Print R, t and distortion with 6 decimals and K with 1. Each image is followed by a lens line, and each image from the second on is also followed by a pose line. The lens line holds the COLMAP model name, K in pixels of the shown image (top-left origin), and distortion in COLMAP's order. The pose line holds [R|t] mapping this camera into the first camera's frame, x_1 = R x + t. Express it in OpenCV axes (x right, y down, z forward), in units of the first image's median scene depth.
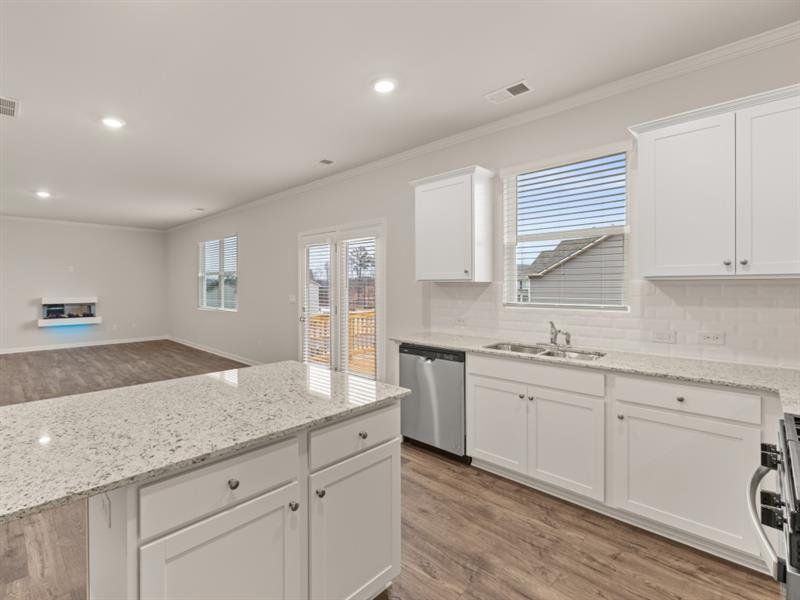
lens RADIAL K [[381.1, 0, 349.2], [0, 381.1, 287.6], [0, 0, 1]] dist [-0.000995, -0.001497]
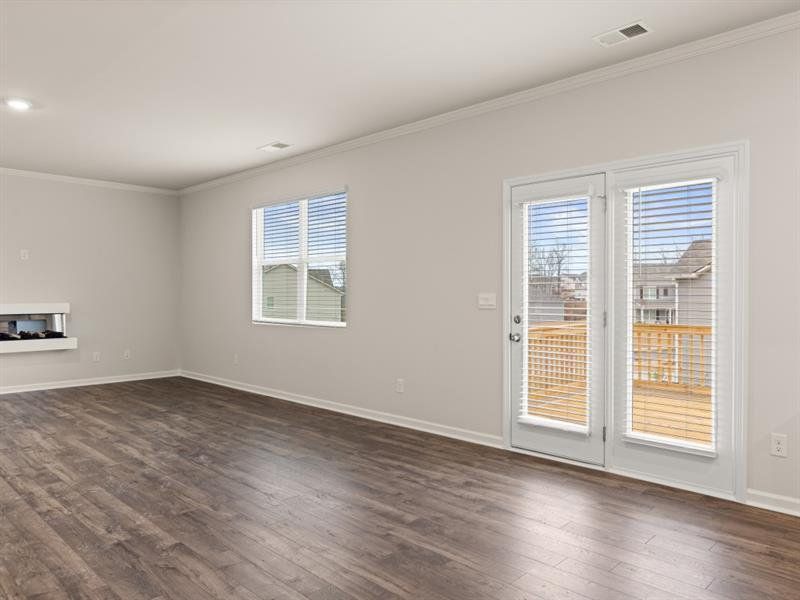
lens RADIAL K [[567.6, 0, 394.5], [0, 567.6, 300.2], [0, 0, 1]] dist [-0.013755, 0.002046]
pose [[0.998939, 0.000469, 0.046040, -0.547902], [-0.000627, 0.999994, 0.003410, 0.043619], [-0.046038, -0.003435, 0.998934, 0.323871]]
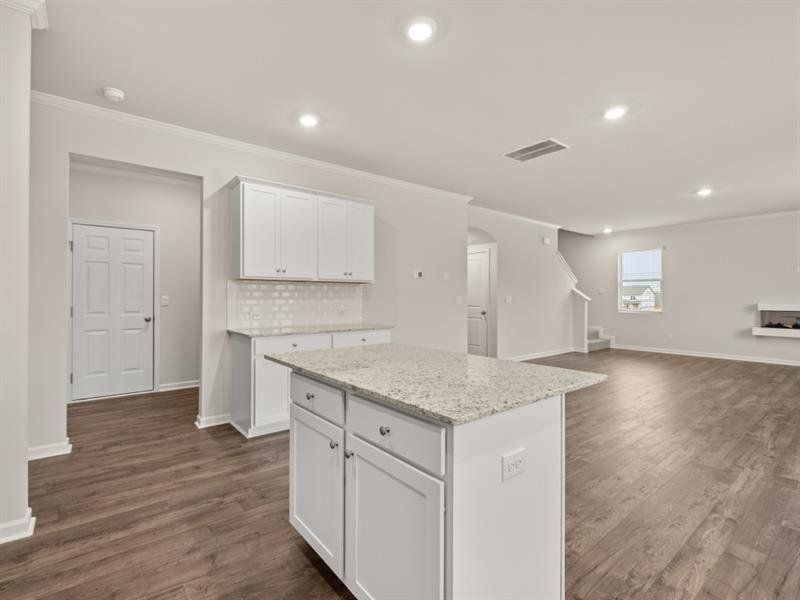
lens RADIAL K [[381.1, 0, 378.9], [0, 381.1, 293.7], [0, 0, 1]] dist [-0.000995, -0.001497]
pose [[-0.091645, -0.006888, -0.995768, 0.400450], [-0.007795, 0.999950, -0.006199, 0.039607], [0.995761, 0.007194, -0.091694, 0.481941]]
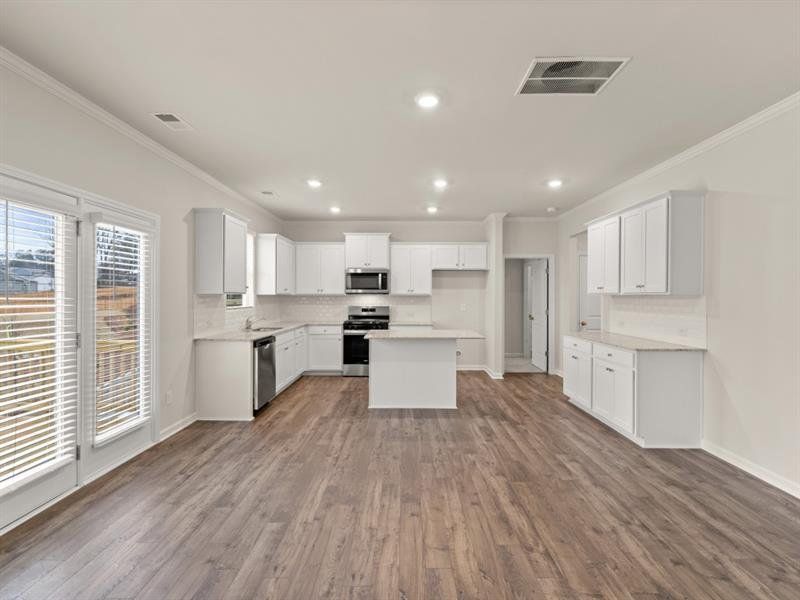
lens RADIAL K [[381.1, 0, 401.5], [0, 381.1, 299.1], [0, 0, 1]] dist [-0.000995, -0.001497]
pose [[-0.732056, -0.004149, 0.681232, -1.125148], [0.003373, 0.999947, 0.009716, -0.009026], [-0.681236, 0.009410, -0.732003, 1.623391]]
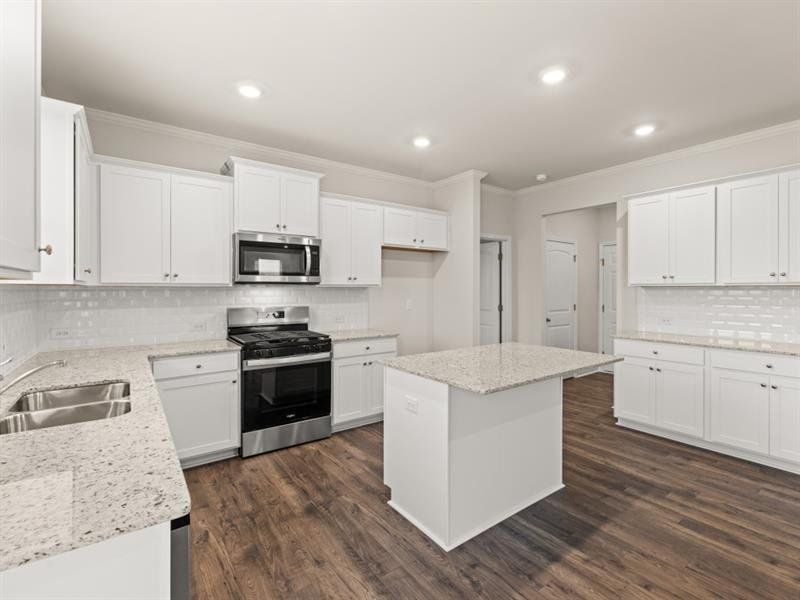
lens RADIAL K [[381.1, 0, 414.0], [0, 381.1, 288.4], [0, 0, 1]] dist [-0.000995, -0.001497]
pose [[-0.995595, 0.003786, 0.093681, -0.063270], [0.004063, 0.999988, 0.002773, -0.006622], [-0.093669, 0.003141, -0.995598, 1.269068]]
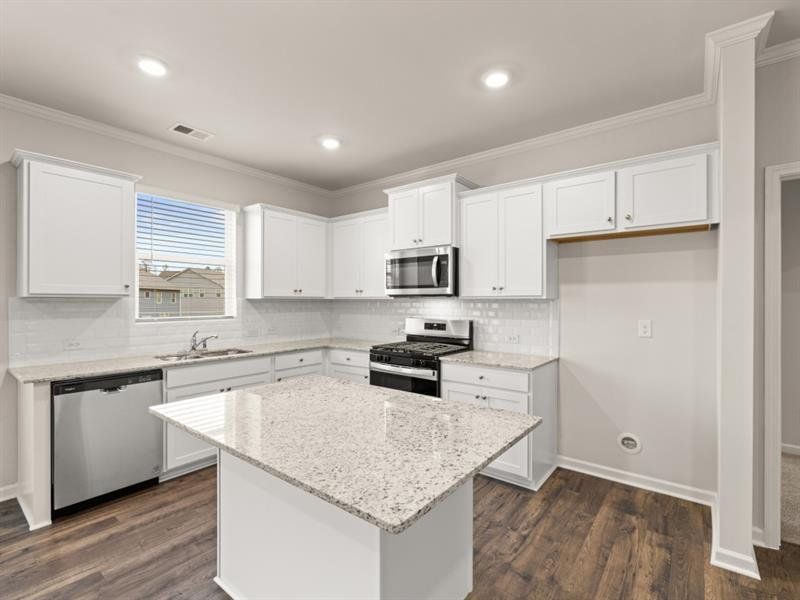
lens RADIAL K [[381.1, 0, 401.6], [0, 381.1, 301.5], [0, 0, 1]] dist [-0.000995, -0.001497]
pose [[-0.160832, 0.002912, 0.986978, -0.667104], [0.002718, 0.999993, -0.002508, -0.000489], [-0.986978, 0.002279, -0.160839, 0.473173]]
